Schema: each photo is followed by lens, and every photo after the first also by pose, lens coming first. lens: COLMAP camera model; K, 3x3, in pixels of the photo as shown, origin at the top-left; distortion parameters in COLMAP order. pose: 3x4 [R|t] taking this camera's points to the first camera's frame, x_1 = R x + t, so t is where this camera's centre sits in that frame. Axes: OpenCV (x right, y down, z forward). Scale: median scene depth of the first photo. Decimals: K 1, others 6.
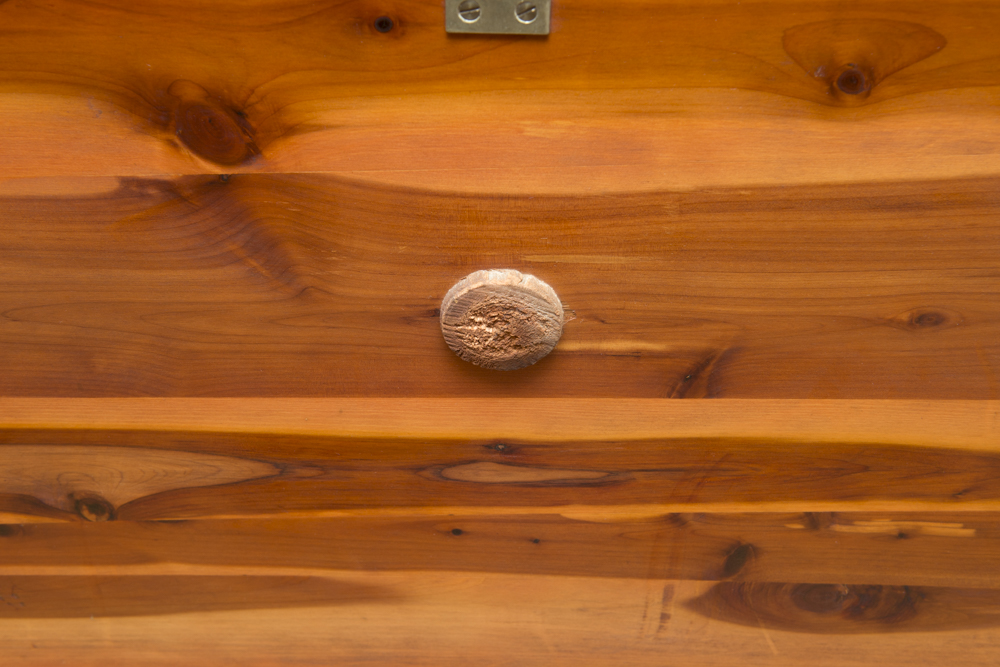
lens RADIAL K [[1451.4, 0, 501.1], [0, 1451.4, 333.0], [0, 0, 1]] dist [0.123931, 0.000000]
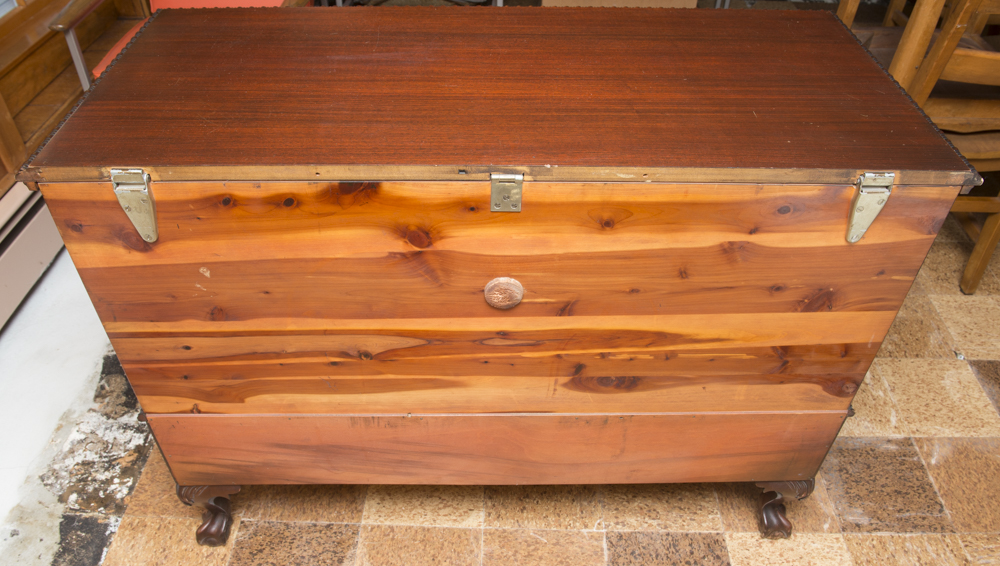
lens RADIAL K [[729.5, 0, 498.5], [0, 729.5, 285.9], [0, 0, 1]] dist [-0.054887, -0.001619]
pose [[0.998972, -0.014946, 0.042789, -0.078345], [0.014791, 0.999883, 0.003942, -0.030193], [-0.042843, -0.003305, 0.999076, -0.589267]]
